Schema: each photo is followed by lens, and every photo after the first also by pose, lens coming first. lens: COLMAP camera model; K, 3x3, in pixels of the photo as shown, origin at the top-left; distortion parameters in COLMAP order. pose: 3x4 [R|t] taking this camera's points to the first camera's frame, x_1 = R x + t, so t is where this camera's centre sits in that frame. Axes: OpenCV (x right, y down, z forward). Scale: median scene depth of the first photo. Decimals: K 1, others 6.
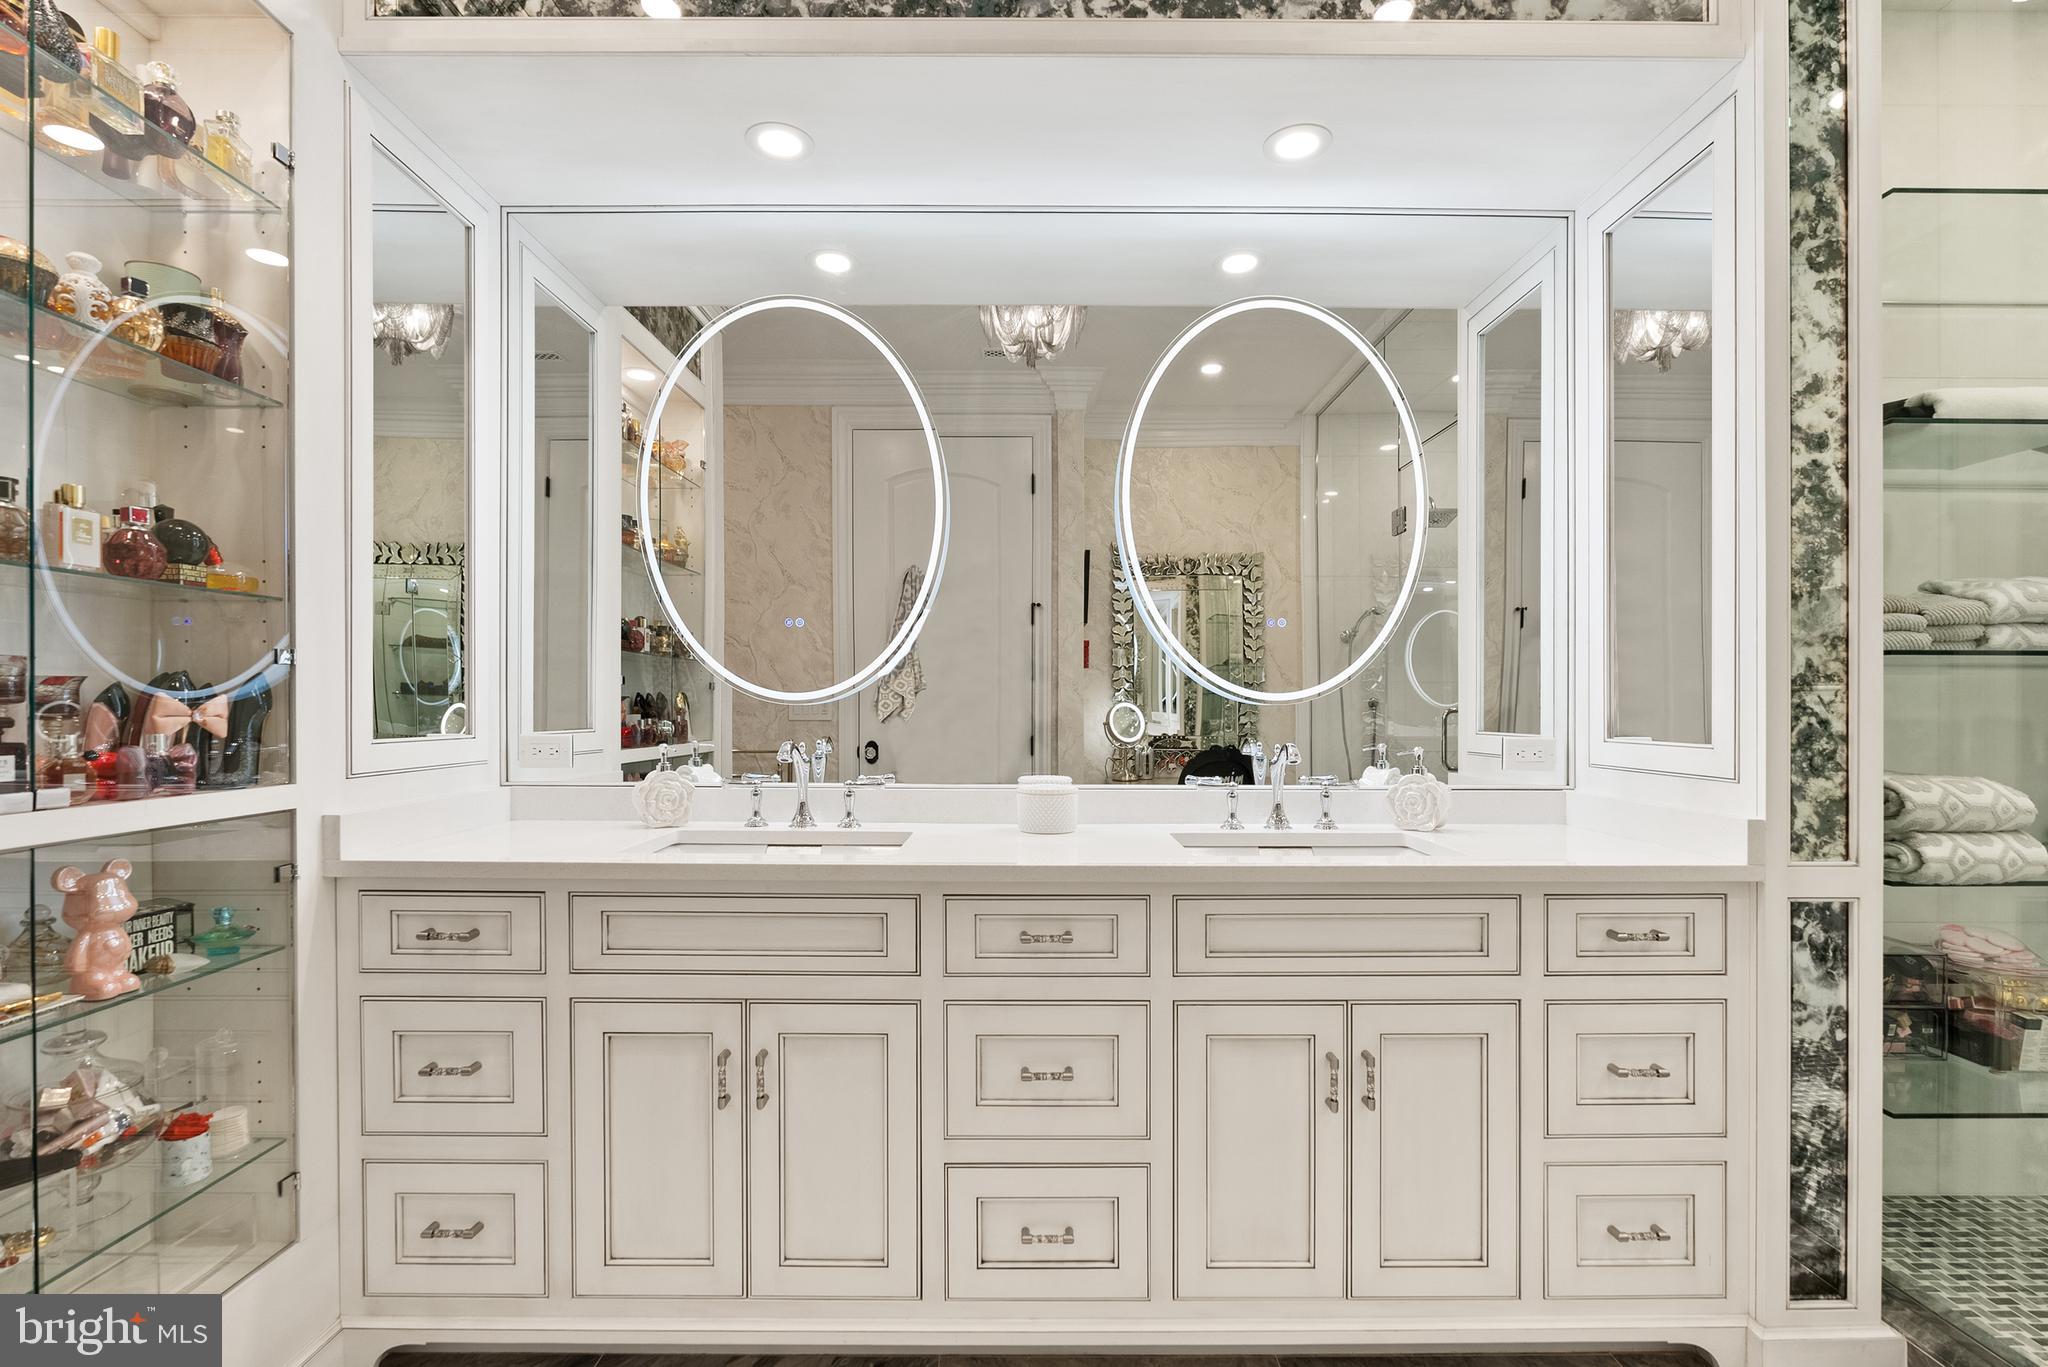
lens RADIAL K [[904.5, 0, 1028.3], [0, 904.5, 698.4], [0, 0, 1]] dist [-0.004910, -0.000265]
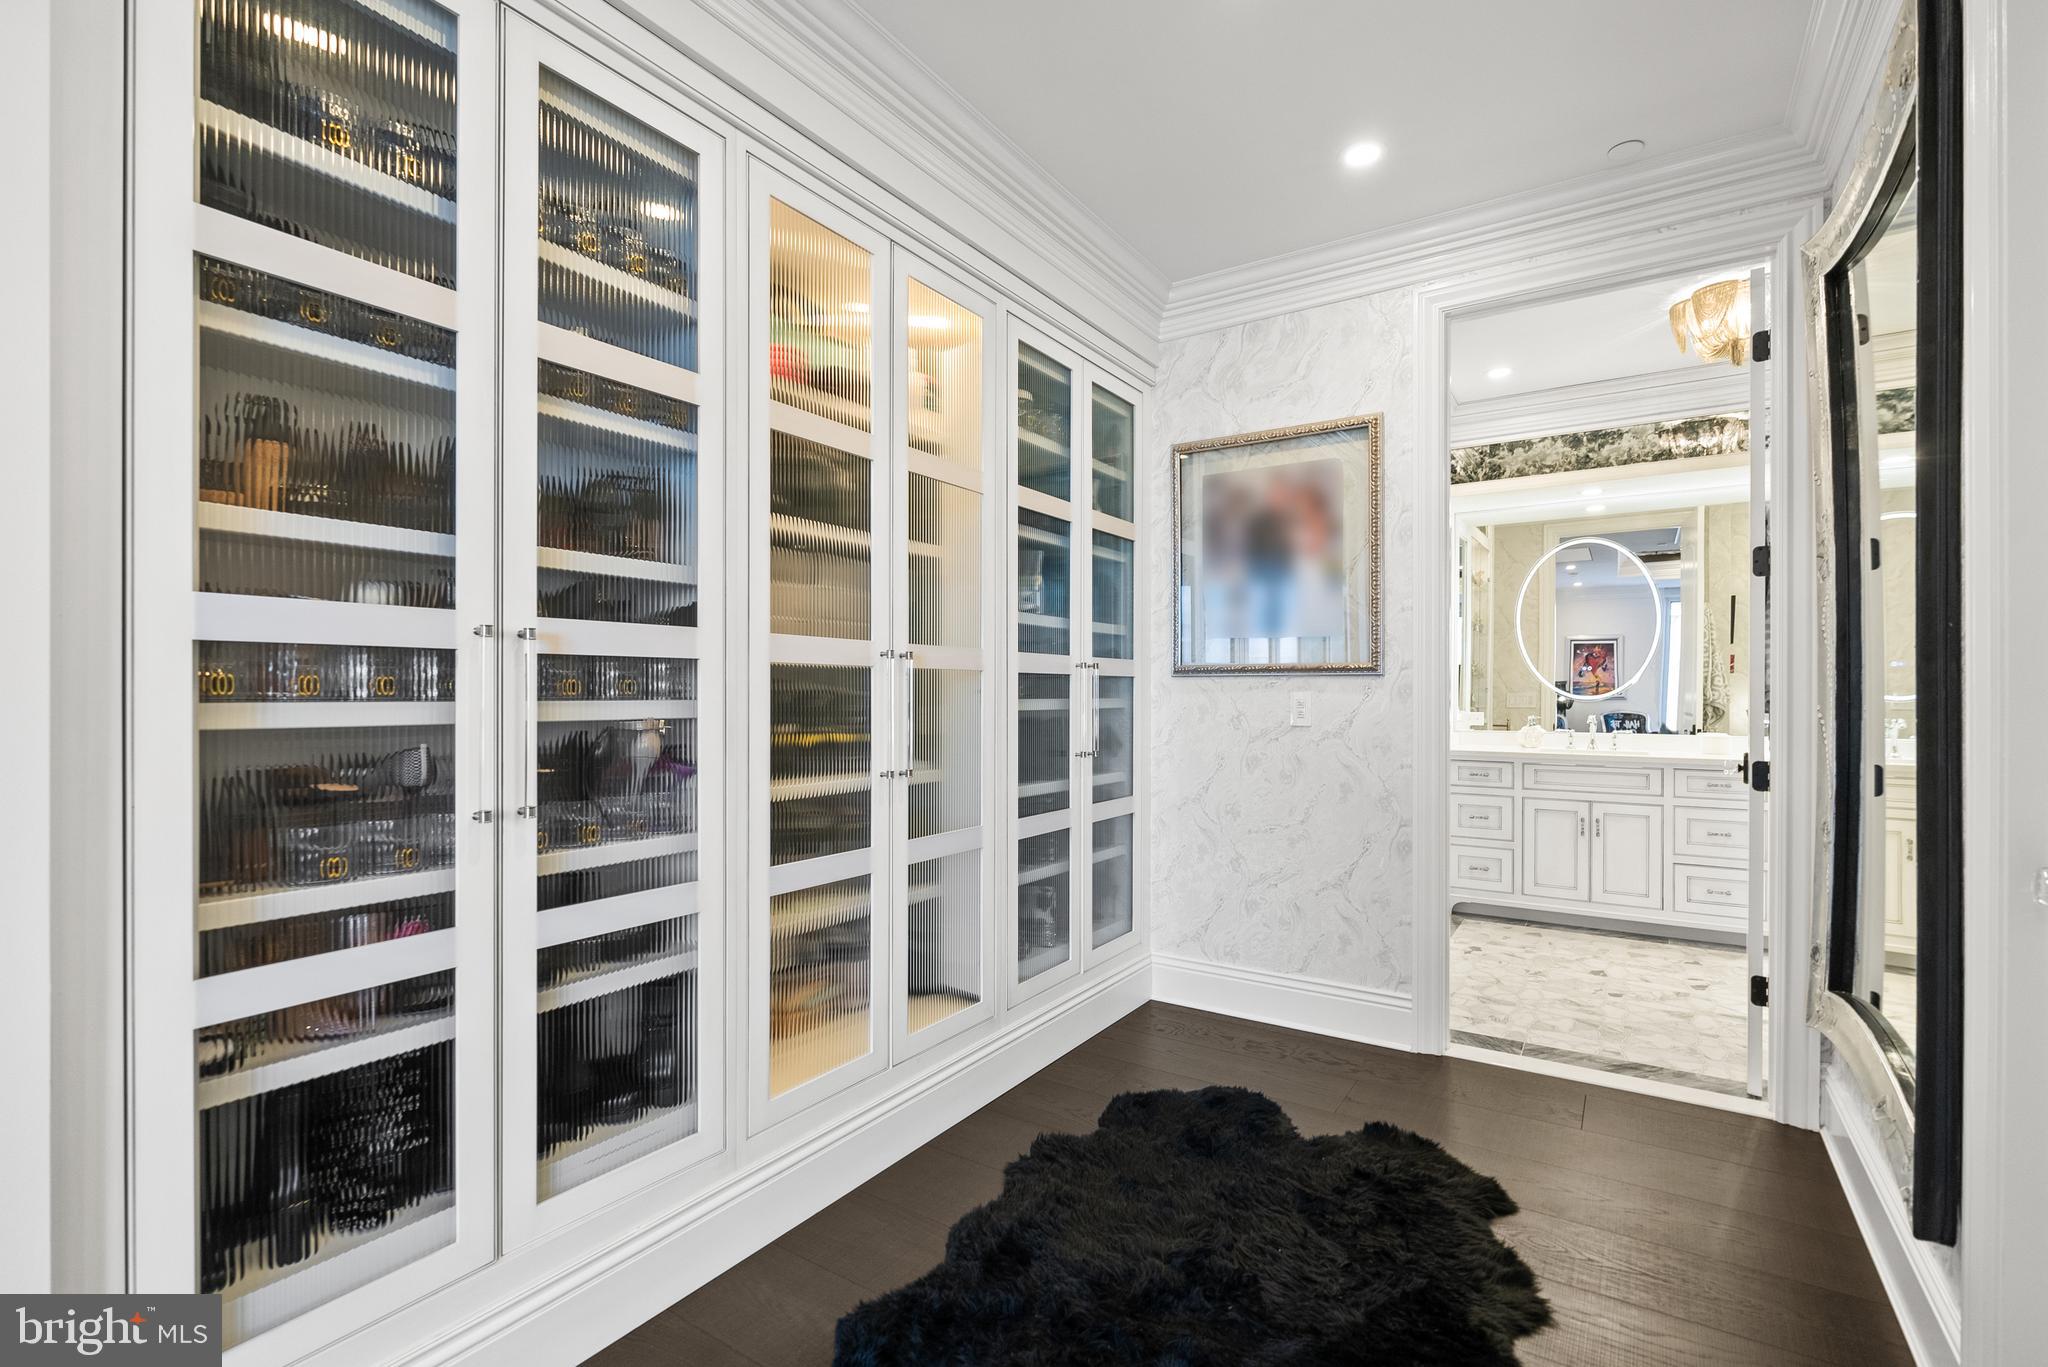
lens RADIAL K [[918.7, 0, 1018.0], [0, 918.7, 688.7], [0, 0, 1]] dist [-0.001507, 0.000076]
pose [[0.829628, 0.002521, -0.558311, -0.190221], [-0.002688, 0.999996, 0.000521, -0.032660], [0.558310, 0.001068, 0.829632, -2.533153]]
